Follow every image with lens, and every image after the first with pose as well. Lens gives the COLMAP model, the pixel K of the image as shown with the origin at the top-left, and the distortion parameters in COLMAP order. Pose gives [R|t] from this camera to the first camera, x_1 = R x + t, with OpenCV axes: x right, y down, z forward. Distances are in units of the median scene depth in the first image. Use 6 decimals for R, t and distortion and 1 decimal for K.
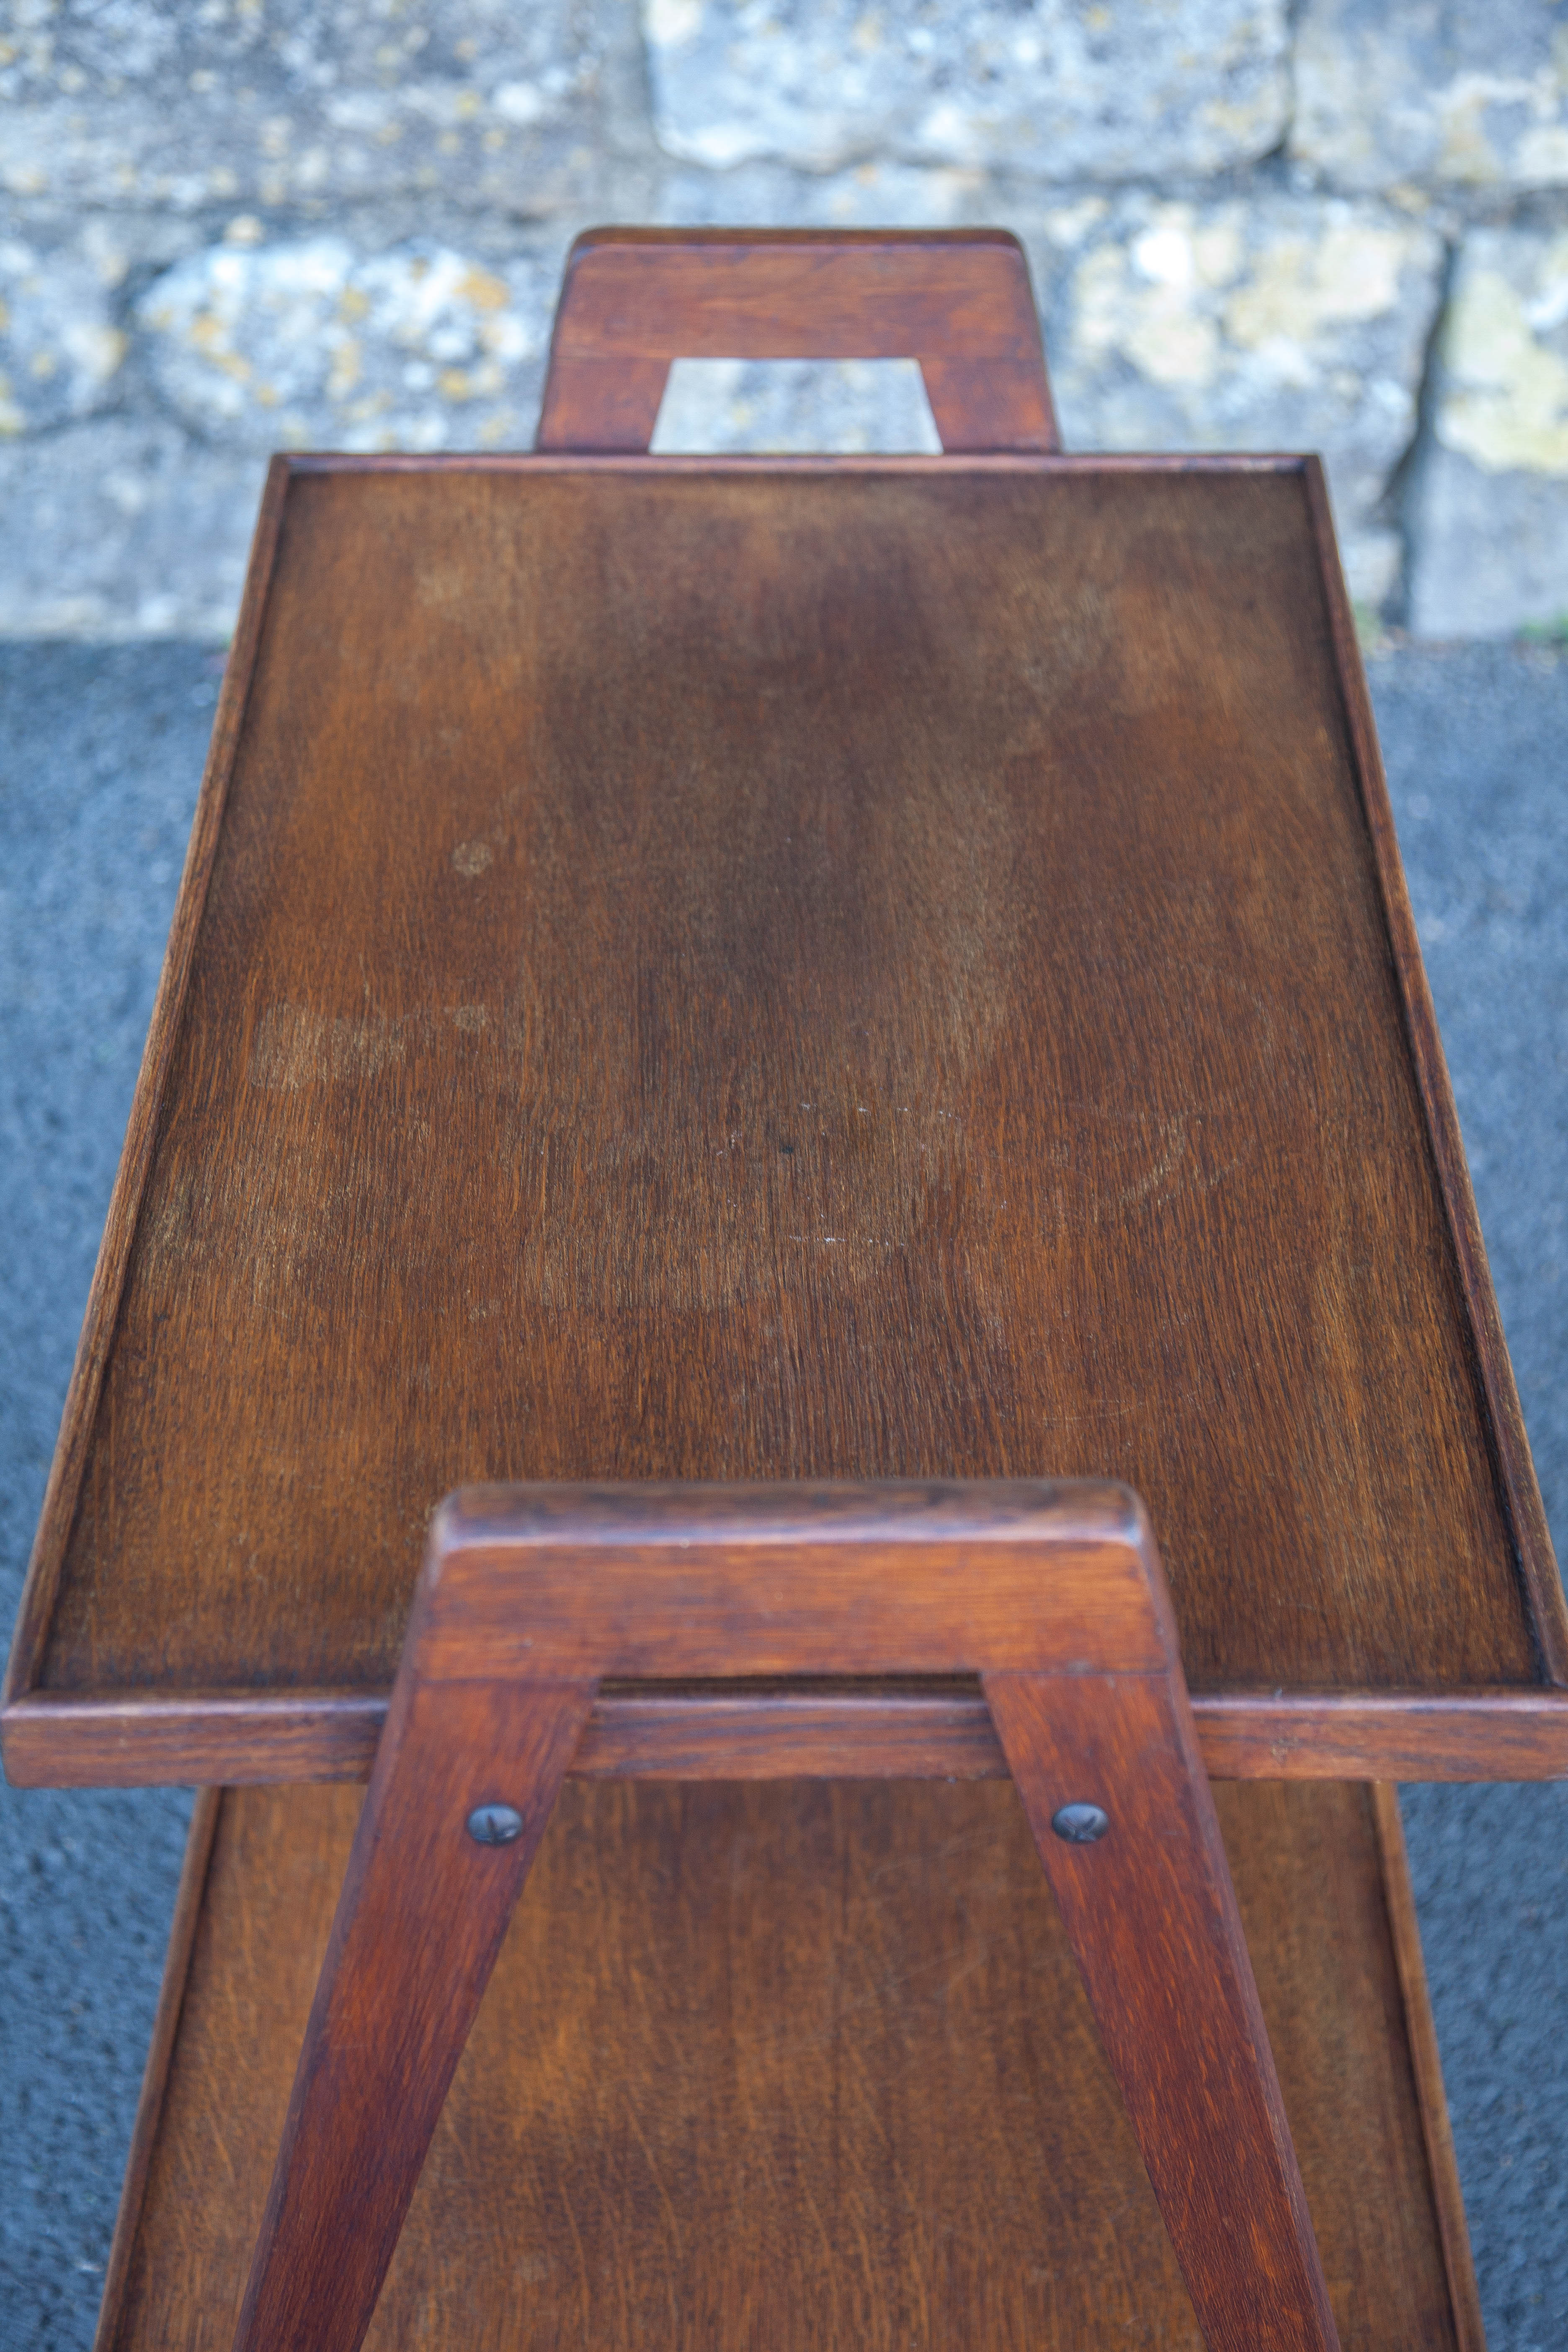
lens RADIAL K [[3743.2, 0, 780.9], [0, 3743.2, 1168.7], [0, 0, 1]] dist [0.202987, 0.000000]
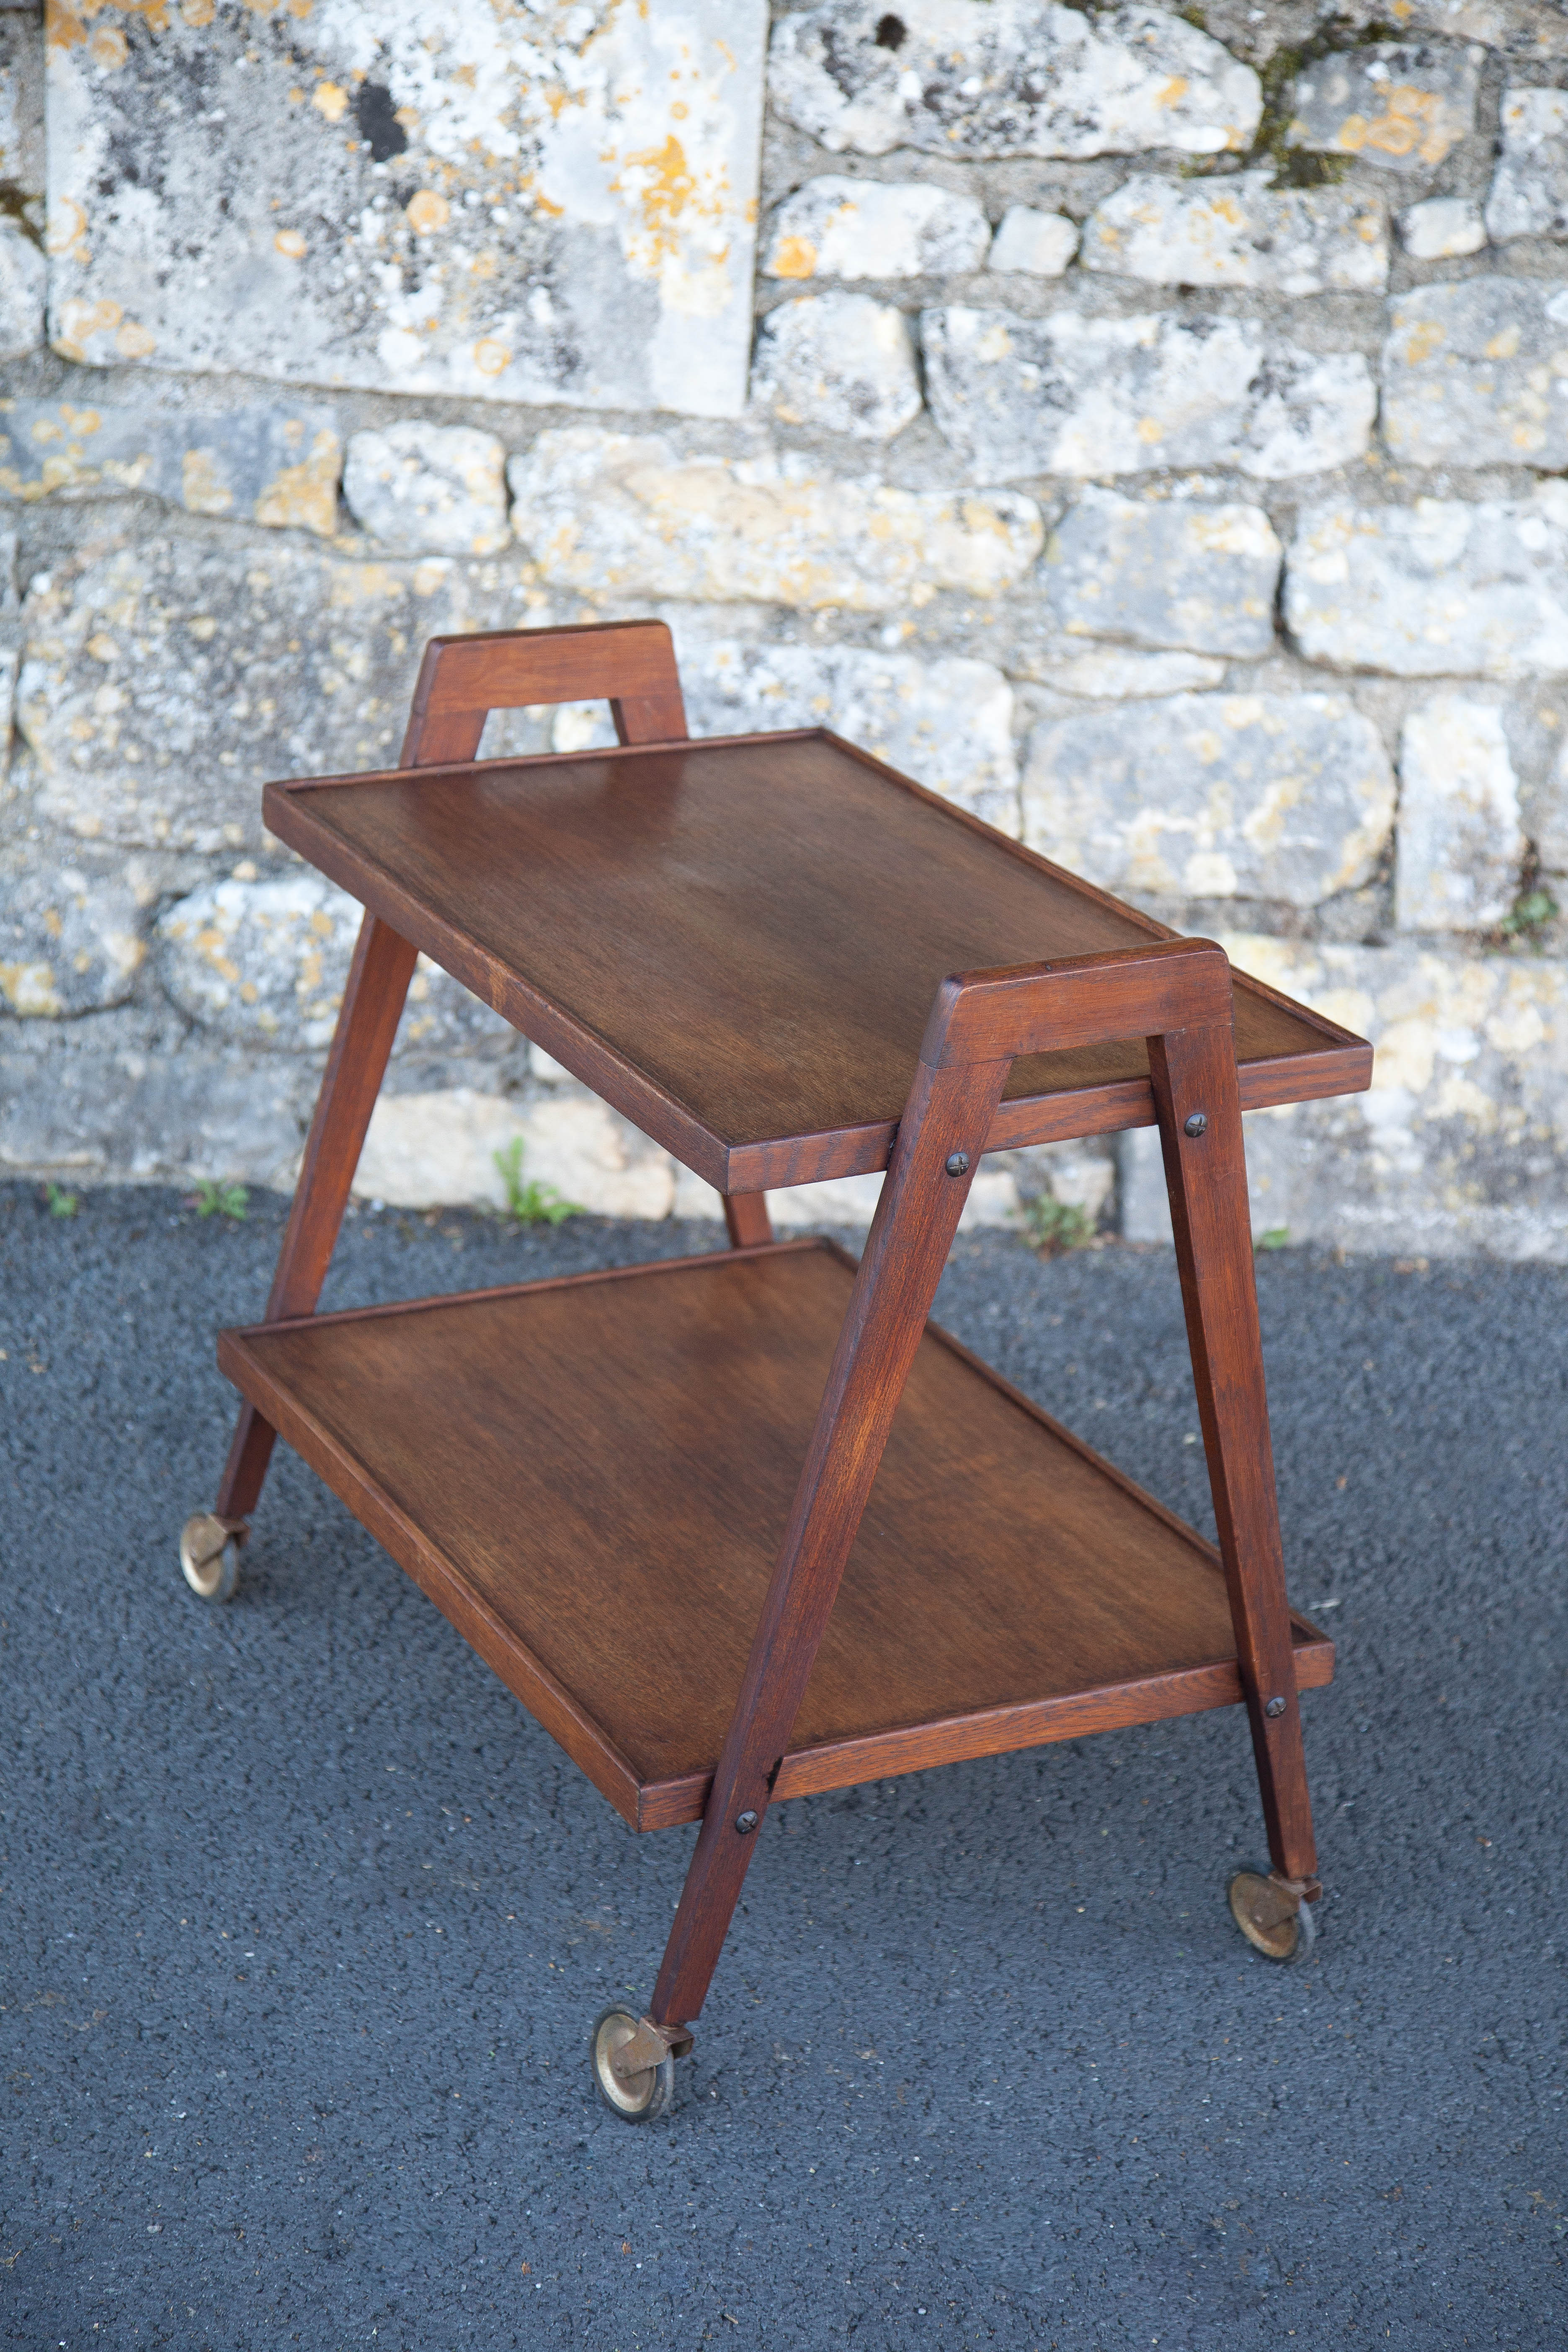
lens RADIAL K [[4462.8, 0, 779.5], [0, 4462.8, 1180.2], [0, 0, 1]] dist [0.312230, 0.000000]
pose [[0.997992, 0.060517, -0.018723, 0.085473], [-0.063346, 0.952496, -0.297890, 0.325685], [-0.000194, 0.298477, 0.954417, -0.491494]]
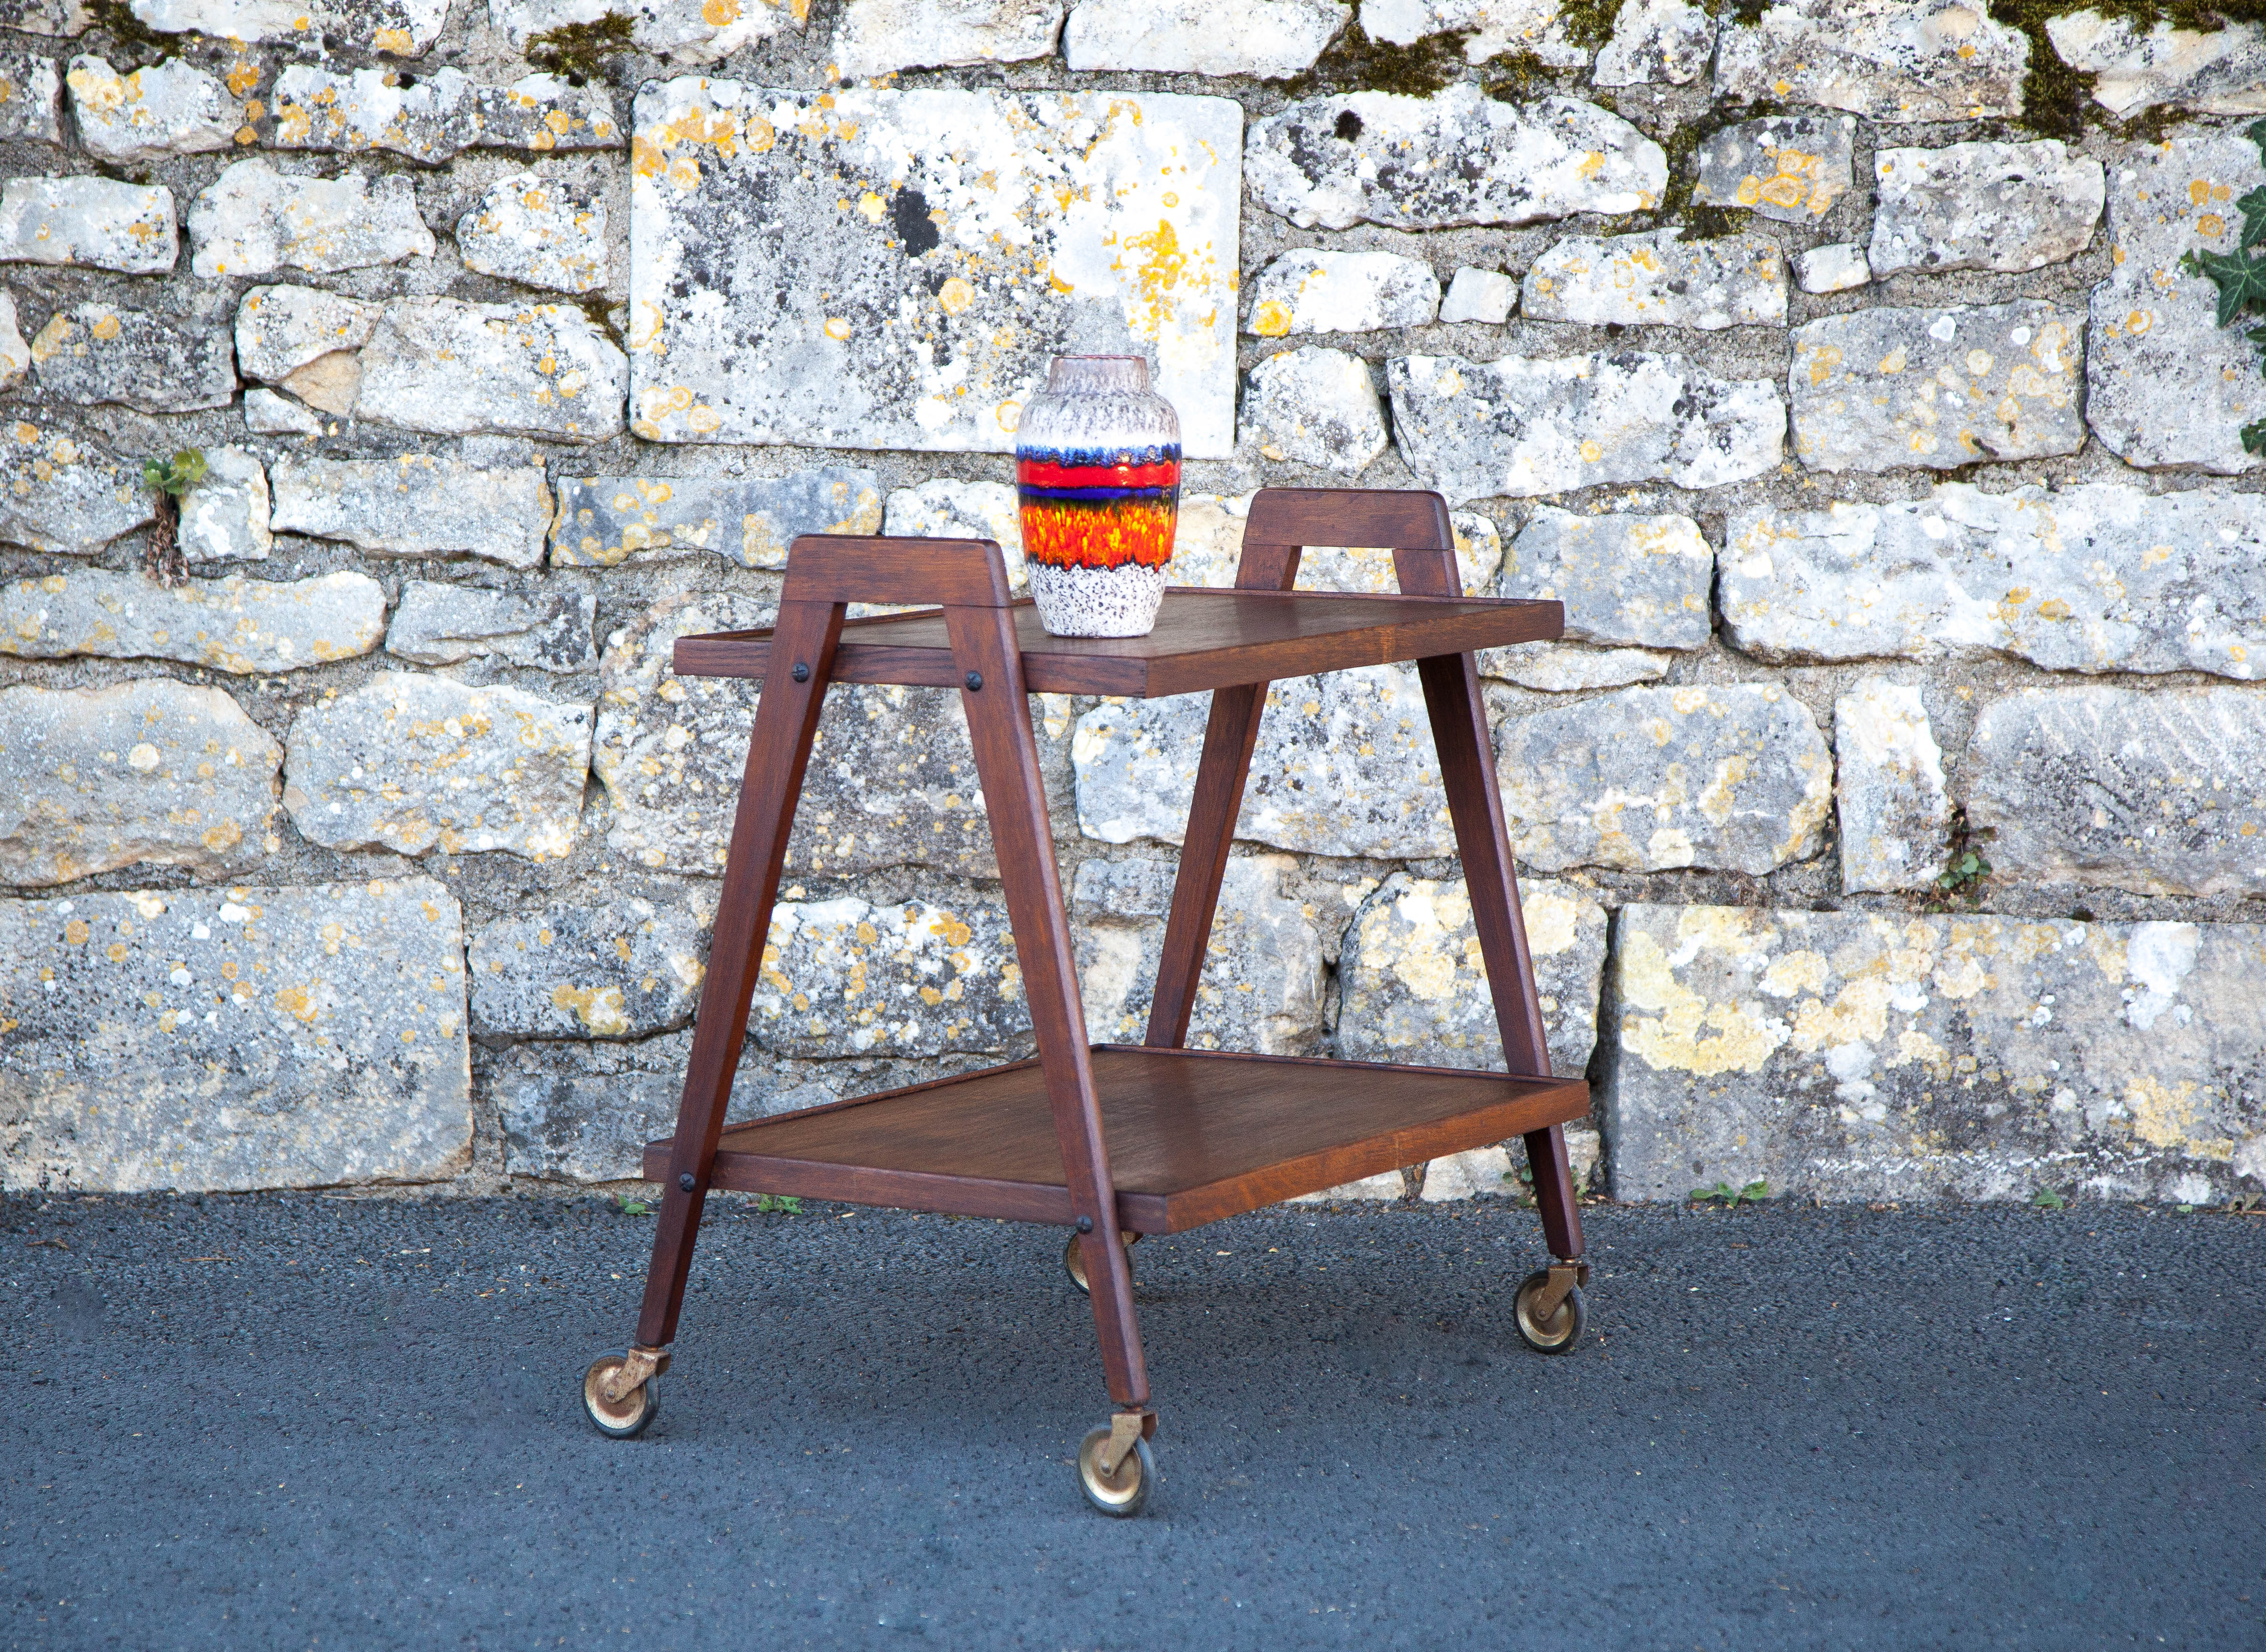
lens RADIAL K [[6237.3, 0, 1059.6], [0, 6237.3, 894.1], [0, 0, 1]] dist [0.521474, 0.000000]
pose [[0.999845, 0.010355, -0.014264, -0.003722], [-0.016317, 0.849811, -0.526835, 1.060917], [0.006666, 0.526986, 0.849848, -1.093248]]
